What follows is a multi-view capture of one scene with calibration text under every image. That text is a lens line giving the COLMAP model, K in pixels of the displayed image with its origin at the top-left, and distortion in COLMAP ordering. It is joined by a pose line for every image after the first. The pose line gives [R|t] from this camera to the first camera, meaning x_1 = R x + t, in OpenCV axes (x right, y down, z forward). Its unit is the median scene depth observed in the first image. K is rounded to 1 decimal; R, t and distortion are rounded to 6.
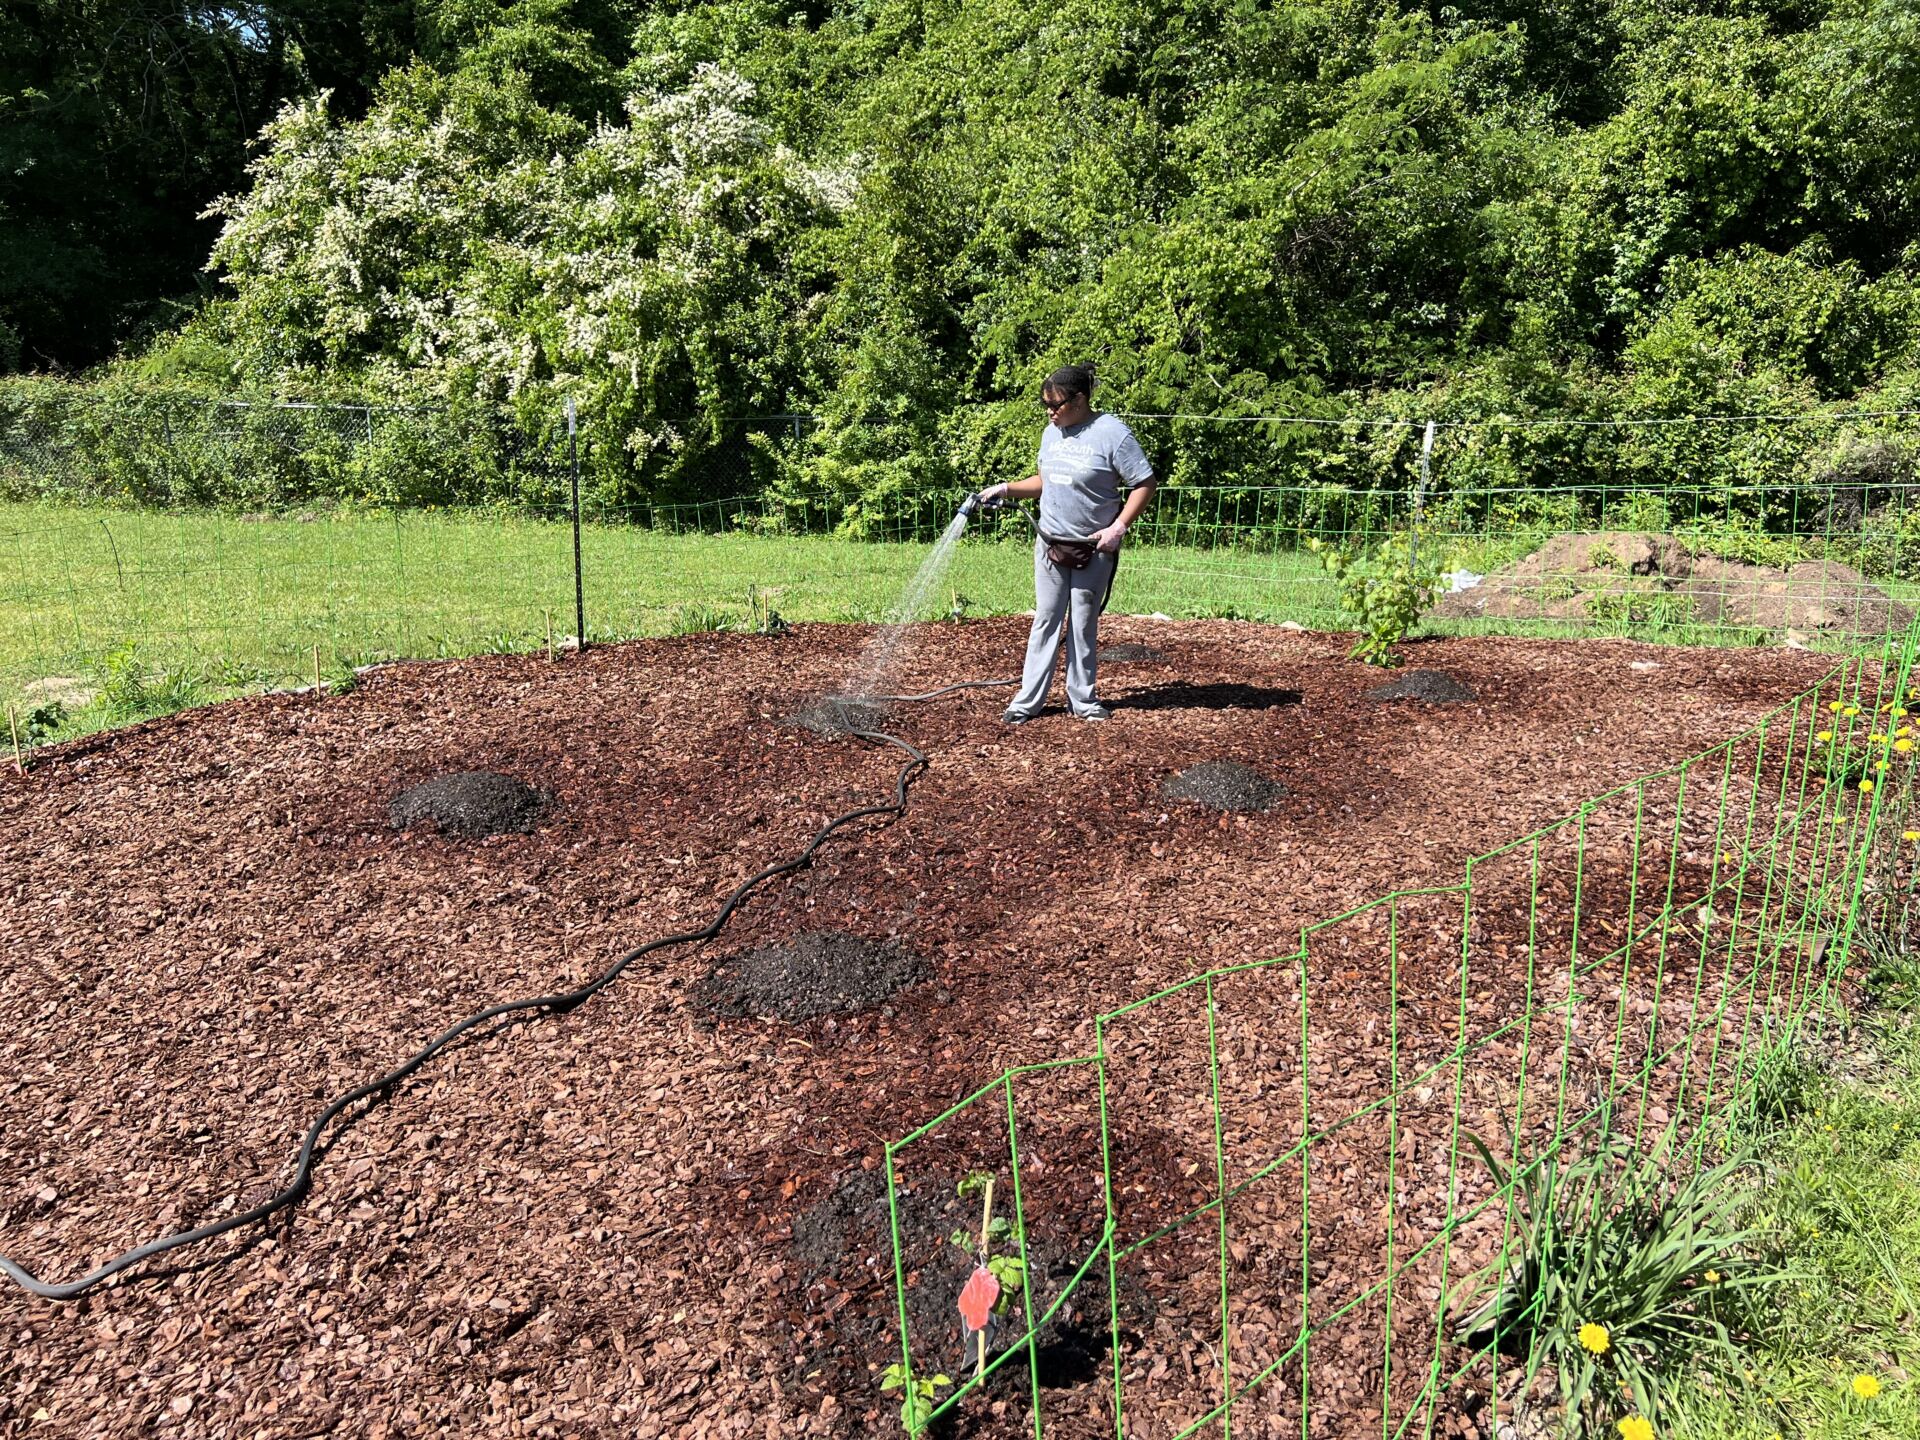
lens RADIAL K [[1466.8, 0, 968.4], [0, 1466.8, 712.8], [0, 0, 1]] dist [0.001978, -0.009281]
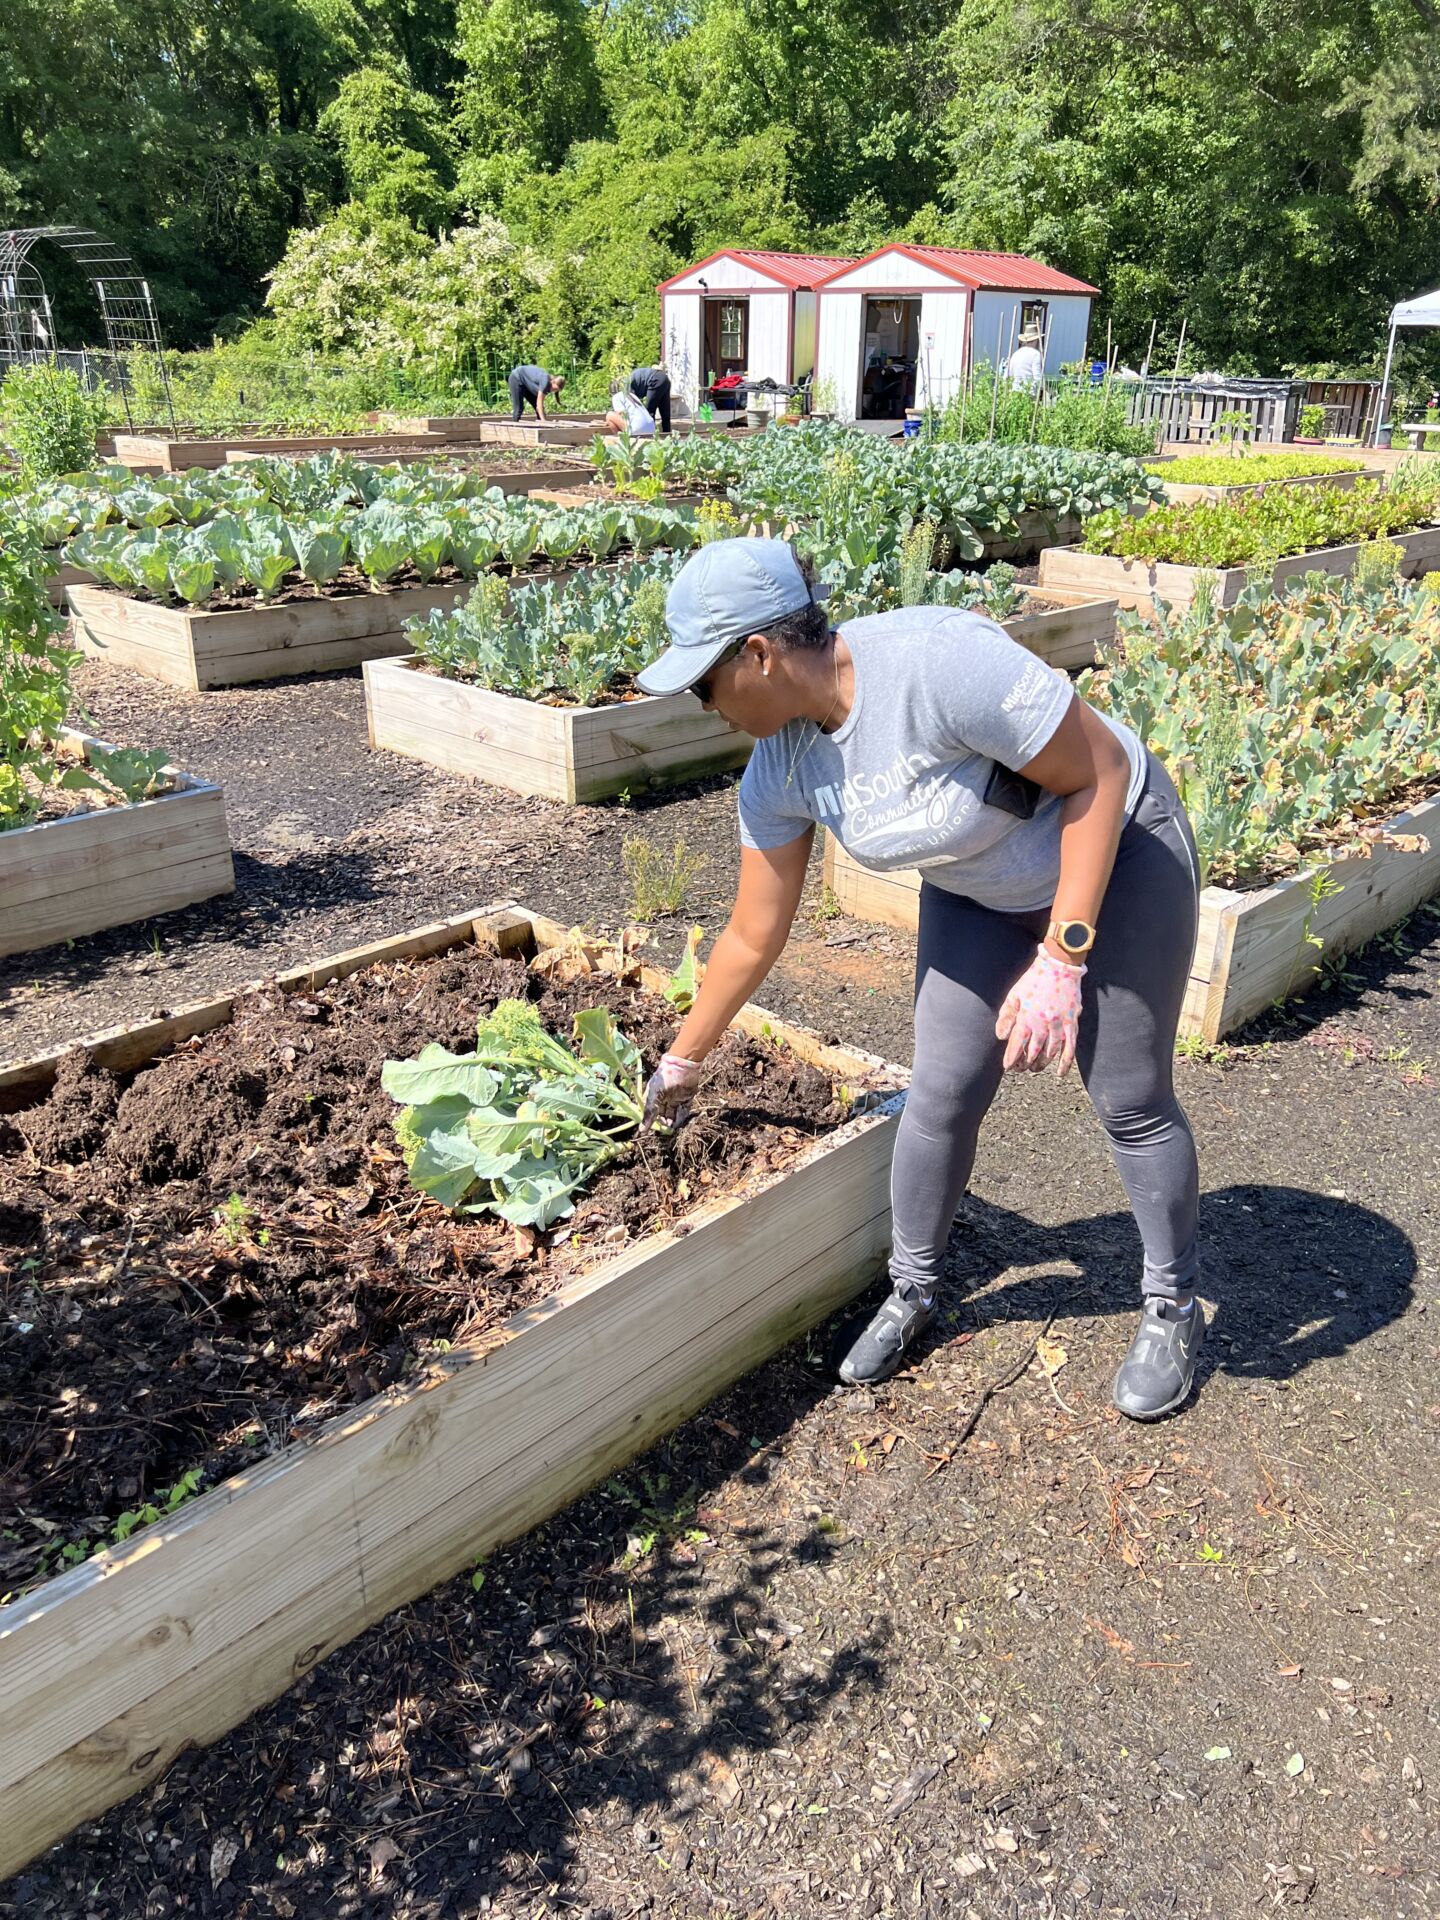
lens RADIAL K [[1466.8, 0, 729.4], [0, 1466.8, 962.5], [0, 0, 1]] dist [0.001978, -0.009281]
pose [[0.998328, 0.039942, -0.041791, 0.372215], [-0.033882, 0.990018, 0.136804, 0.419596], [0.046838, -0.135160, 0.989716, -1.534802]]
